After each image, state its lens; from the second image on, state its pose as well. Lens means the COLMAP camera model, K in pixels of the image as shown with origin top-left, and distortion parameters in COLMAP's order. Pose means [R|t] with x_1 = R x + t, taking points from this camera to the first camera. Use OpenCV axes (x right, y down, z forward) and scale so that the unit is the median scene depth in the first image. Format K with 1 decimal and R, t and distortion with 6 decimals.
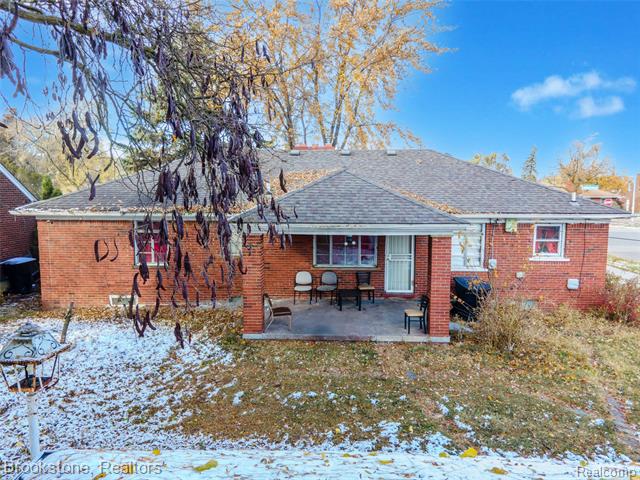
lens RADIAL K [[469.7, 0, 320.0], [0, 469.7, 240.0], [0, 0, 1]] dist [0.031474, 0.002343]
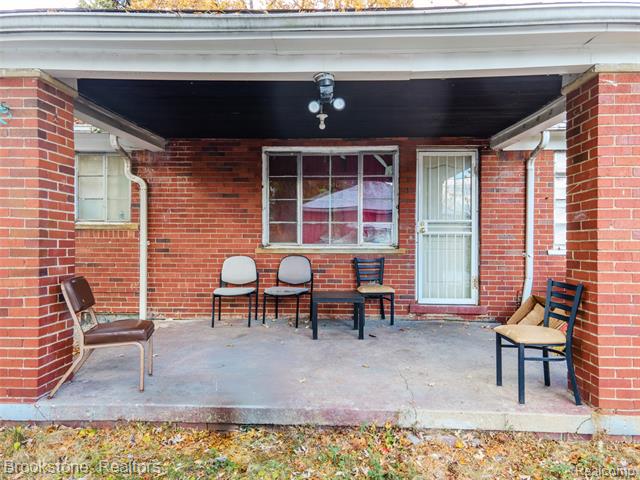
lens RADIAL K [[469.7, 0, 320.0], [0, 469.7, 240.0], [0, 0, 1]] dist [0.031474, 0.002343]
pose [[0.999964, -0.000027, -0.008531, 0.048315], [-0.000884, 0.994287, -0.106738, 0.100687], [0.008485, 0.106741, 0.994251, 0.539932]]
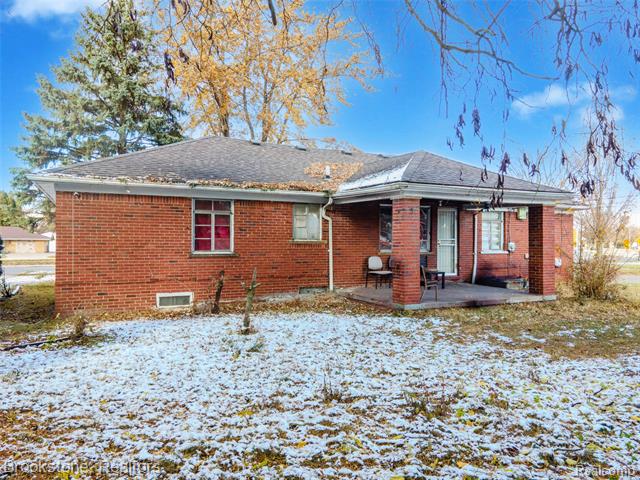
lens RADIAL K [[469.7, 0, 320.0], [0, 469.7, 240.0], [0, 0, 1]] dist [0.031474, 0.002343]
pose [[0.884681, -0.000872, 0.466197, -0.584363], [0.048792, 0.994680, -0.090729, 0.115991], [-0.463637, 0.103012, 0.880016, 0.196878]]
